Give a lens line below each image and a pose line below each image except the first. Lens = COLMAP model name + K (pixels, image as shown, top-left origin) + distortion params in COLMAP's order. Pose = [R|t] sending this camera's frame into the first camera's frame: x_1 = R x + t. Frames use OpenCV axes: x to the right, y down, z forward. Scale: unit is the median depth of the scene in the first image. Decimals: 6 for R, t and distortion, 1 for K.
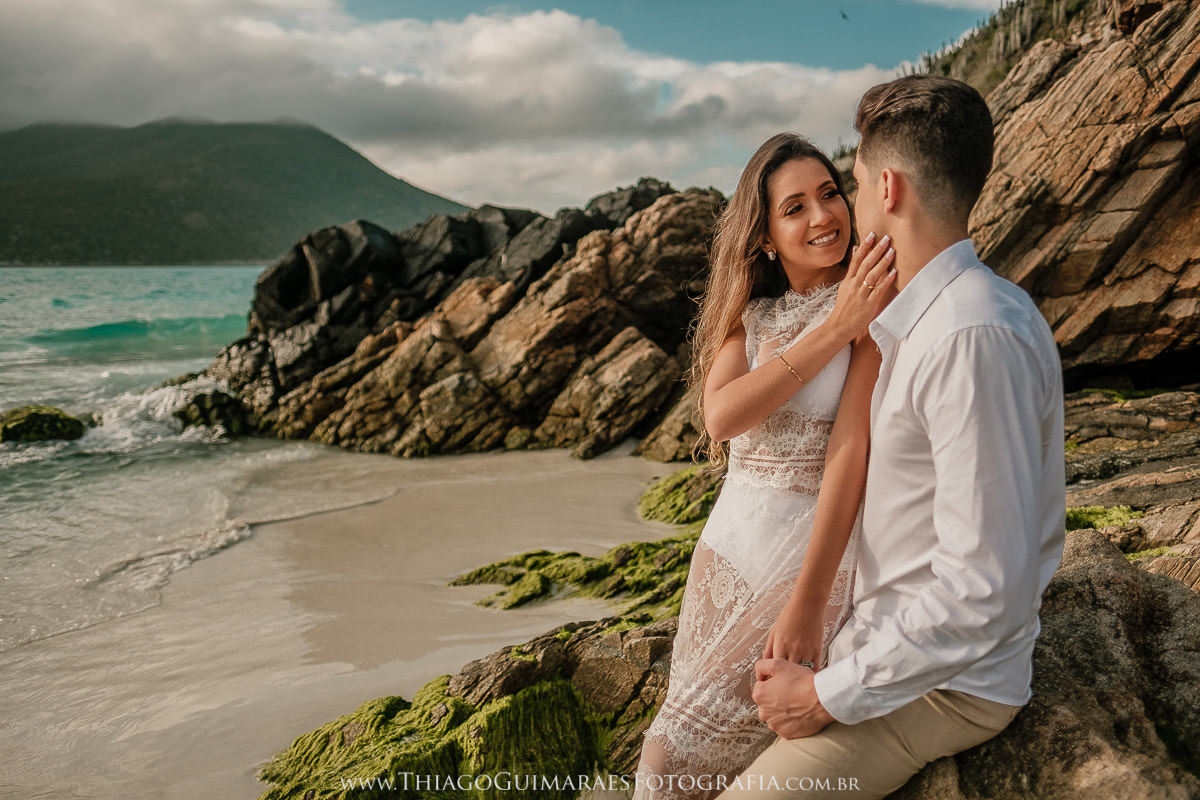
lens RADIAL K [[843.6, 0, 607.5], [0, 843.6, 417.6], [0, 0, 1]] dist [-0.007545, 0.002663]
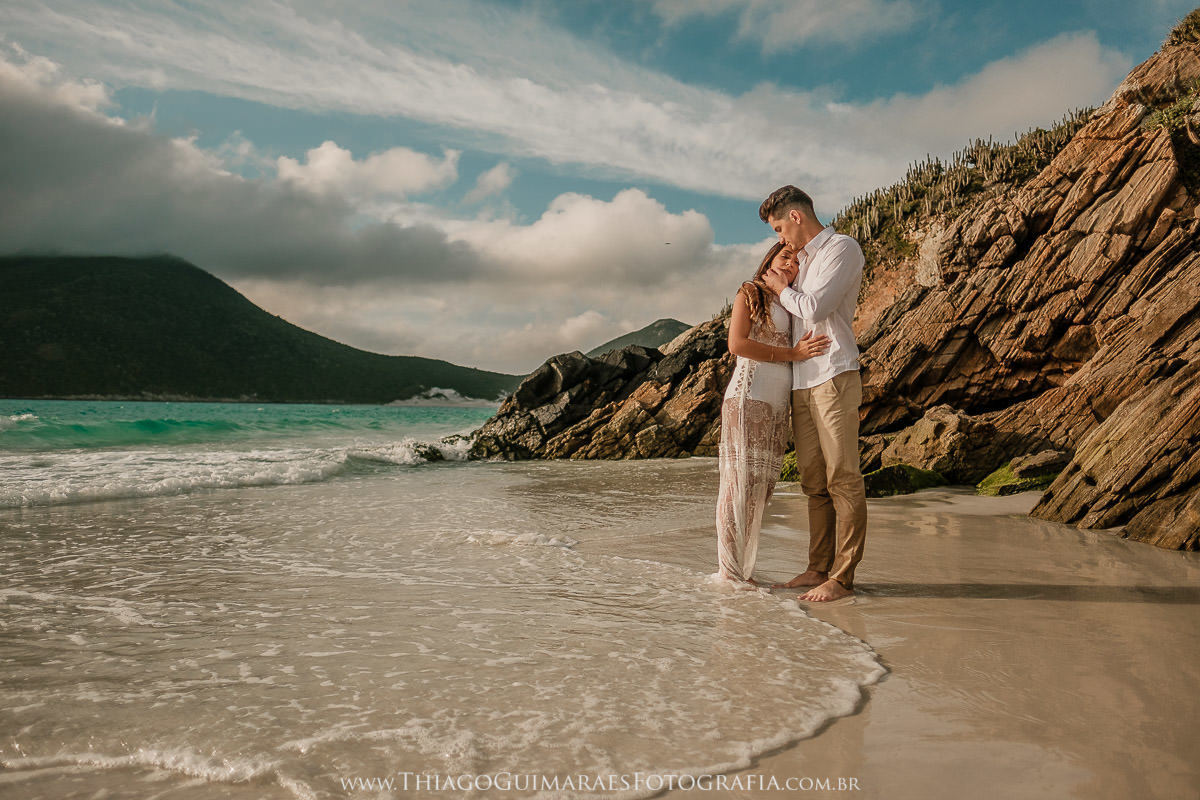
lens RADIAL K [[843.6, 0, 607.5], [0, 843.6, 417.6], [0, 0, 1]] dist [-0.007545, 0.002663]
pose [[0.989443, 0.016923, 0.143932, -0.546696], [0.007307, 0.986070, -0.166173, 0.252299], [-0.144739, 0.165470, 0.975536, -0.920547]]
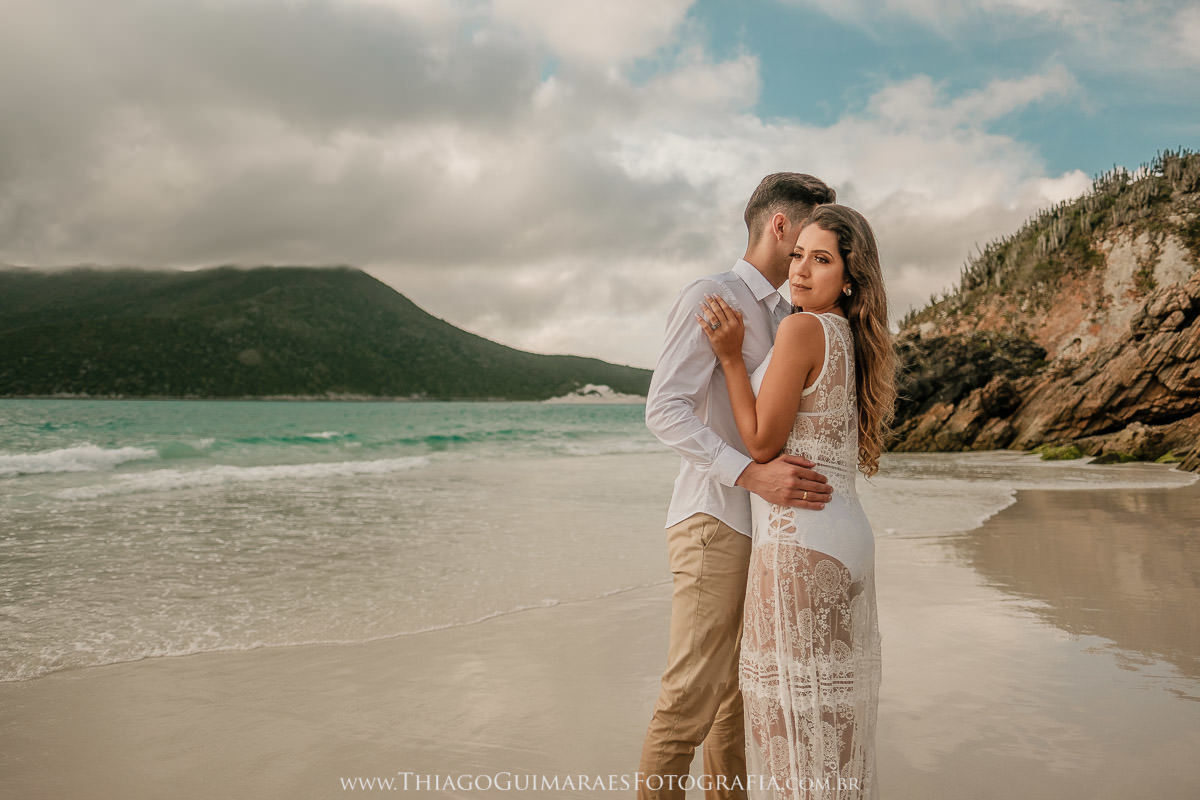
lens RADIAL K [[843.6, 0, 607.5], [0, 843.6, 417.6], [0, 0, 1]] dist [-0.007545, 0.002663]
pose [[0.999449, 0.009019, -0.031944, -1.348338], [-0.014017, 0.987036, -0.159883, 0.432727], [0.030088, 0.160242, 0.986619, -2.262123]]
